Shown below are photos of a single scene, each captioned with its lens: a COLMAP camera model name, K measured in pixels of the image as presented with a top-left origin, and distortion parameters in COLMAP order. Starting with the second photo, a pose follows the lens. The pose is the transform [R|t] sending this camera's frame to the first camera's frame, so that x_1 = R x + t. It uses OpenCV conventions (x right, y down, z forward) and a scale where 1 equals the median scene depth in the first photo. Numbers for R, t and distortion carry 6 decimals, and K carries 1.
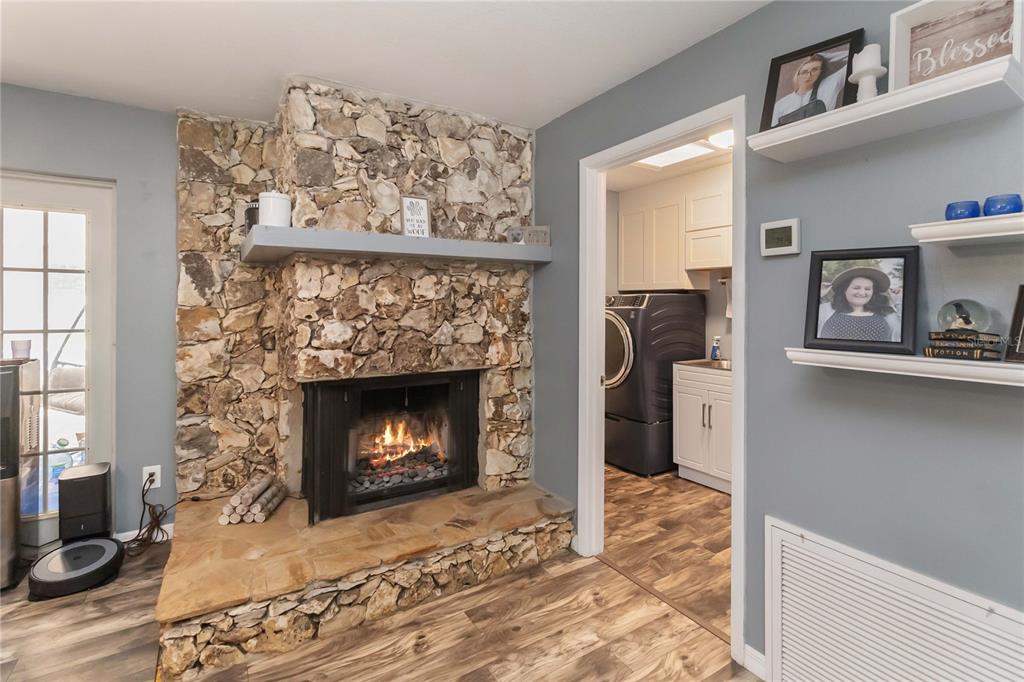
lens RADIAL K [[477.1, 0, 516.2], [0, 477.1, 306.0], [0, 0, 1]] dist [0.001693, 0.000072]
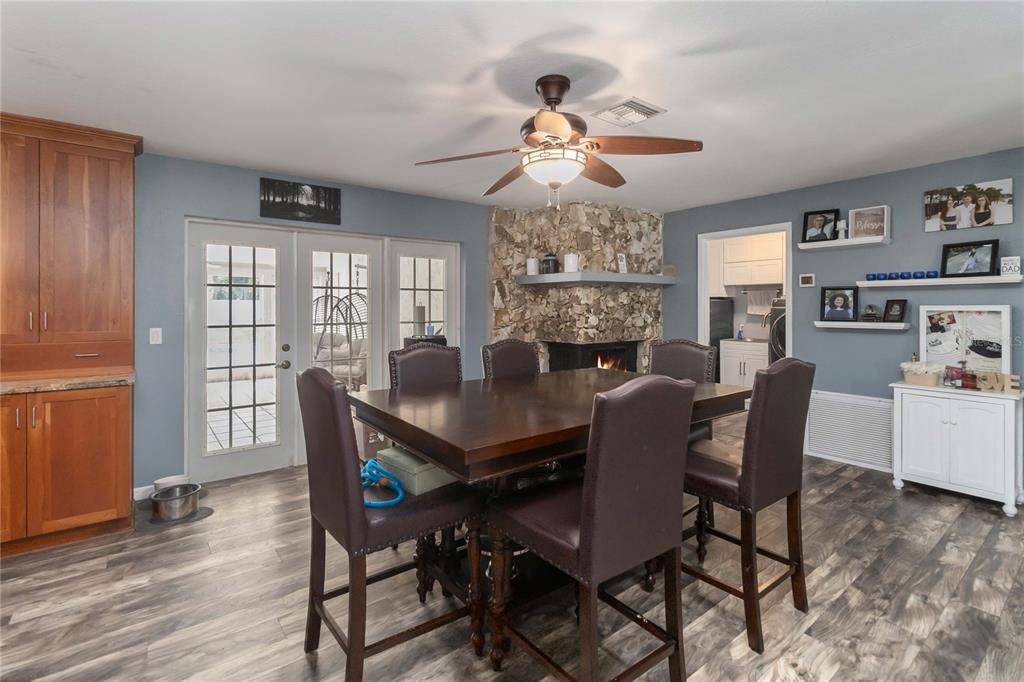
lens RADIAL K [[477.1, 0, 516.2], [0, 477.1, 306.0], [0, 0, 1]] dist [0.001693, 0.000072]
pose [[0.994828, -0.004722, 0.101460, -0.864951], [0.005078, 0.999982, -0.003251, -0.001946], [-0.101443, 0.003750, 0.994834, -0.955620]]
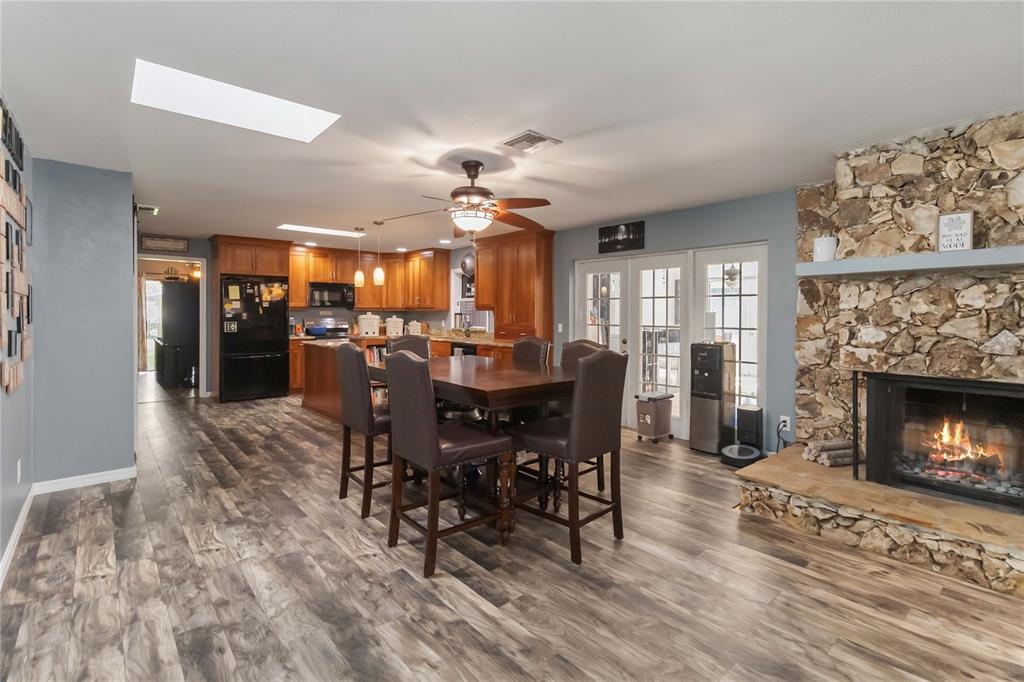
lens RADIAL K [[475.4, 0, 511.3], [0, 475.4, 317.8], [0, 0, 1]] dist [0.001283, 0.000234]
pose [[0.152949, 0.006719, -0.988211, 0.701167], [-0.004445, 0.999971, 0.006111, 0.004631], [0.988224, 0.003458, 0.152975, -0.146507]]
